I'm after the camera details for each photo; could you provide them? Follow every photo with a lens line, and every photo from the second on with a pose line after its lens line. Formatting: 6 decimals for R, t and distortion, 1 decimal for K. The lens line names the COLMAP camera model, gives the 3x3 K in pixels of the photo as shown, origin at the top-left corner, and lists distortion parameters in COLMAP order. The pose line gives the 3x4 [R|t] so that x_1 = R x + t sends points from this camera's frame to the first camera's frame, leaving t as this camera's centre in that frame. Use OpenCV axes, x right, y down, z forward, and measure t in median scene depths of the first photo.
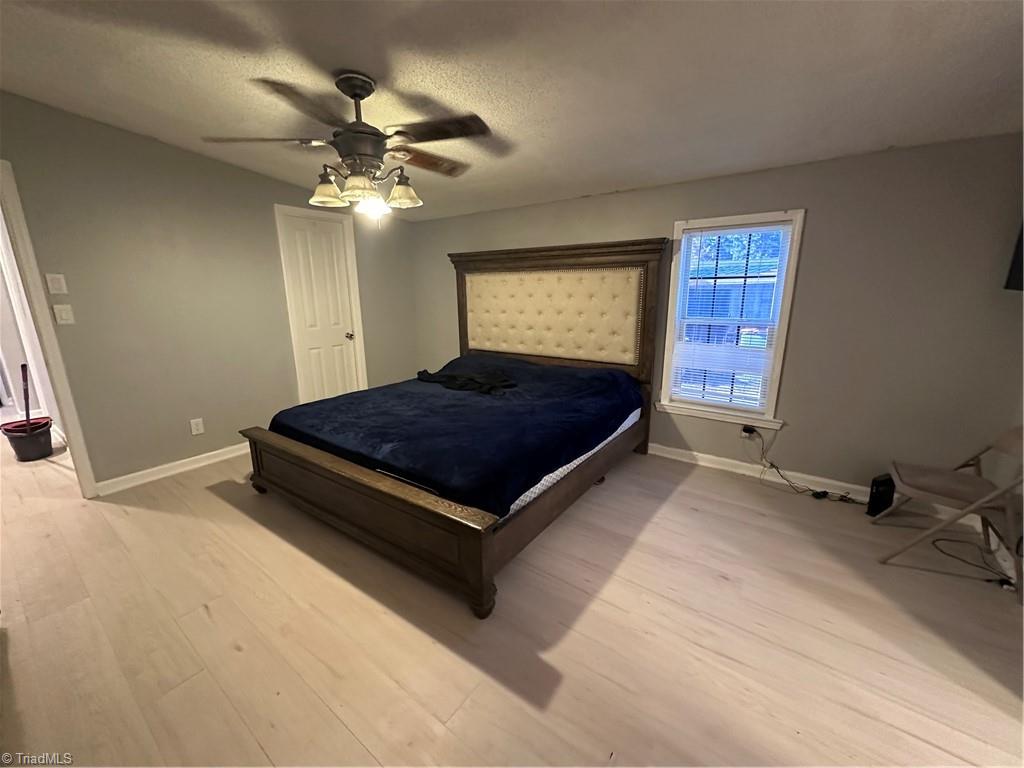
lens RADIAL K [[410.5, 0, 509.4], [0, 410.5, 381.6], [0, 0, 1]] dist [0.001376, 0.000064]
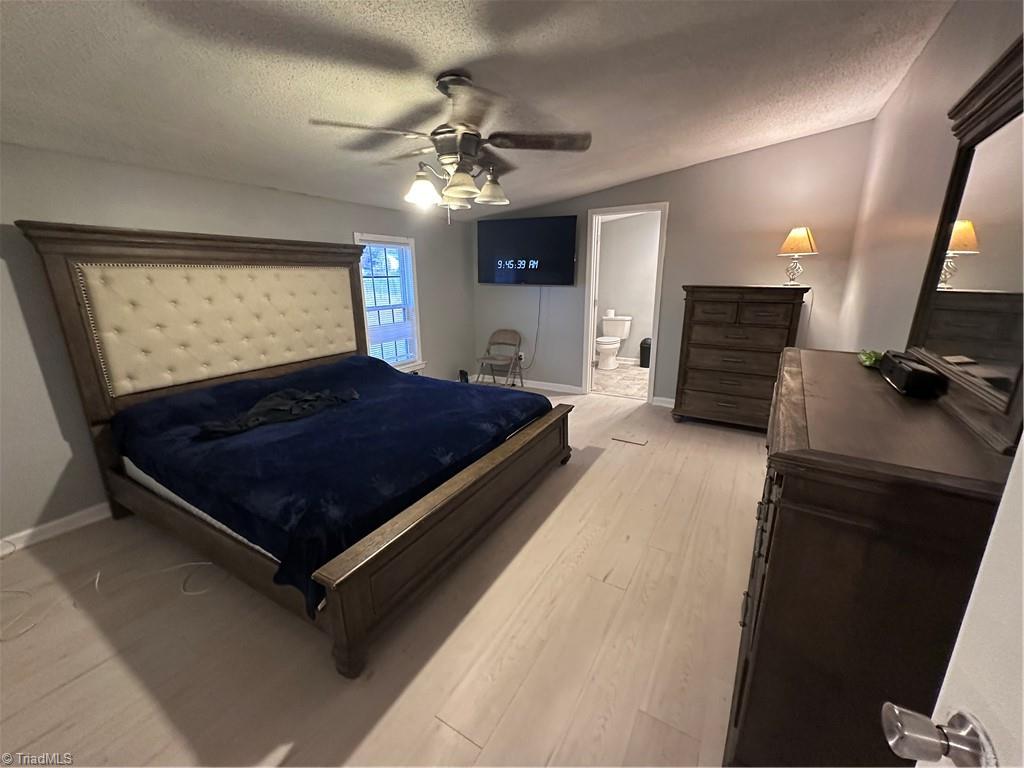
lens RADIAL K [[410.5, 0, 509.6], [0, 410.5, 385.6], [0, 0, 1]] dist [0.001376, 0.000064]
pose [[-0.097915, -0.238401, 0.966218, -0.964238], [0.240234, 0.936510, 0.255416, -0.149648], [-0.965764, 0.257127, -0.034426, 0.681753]]
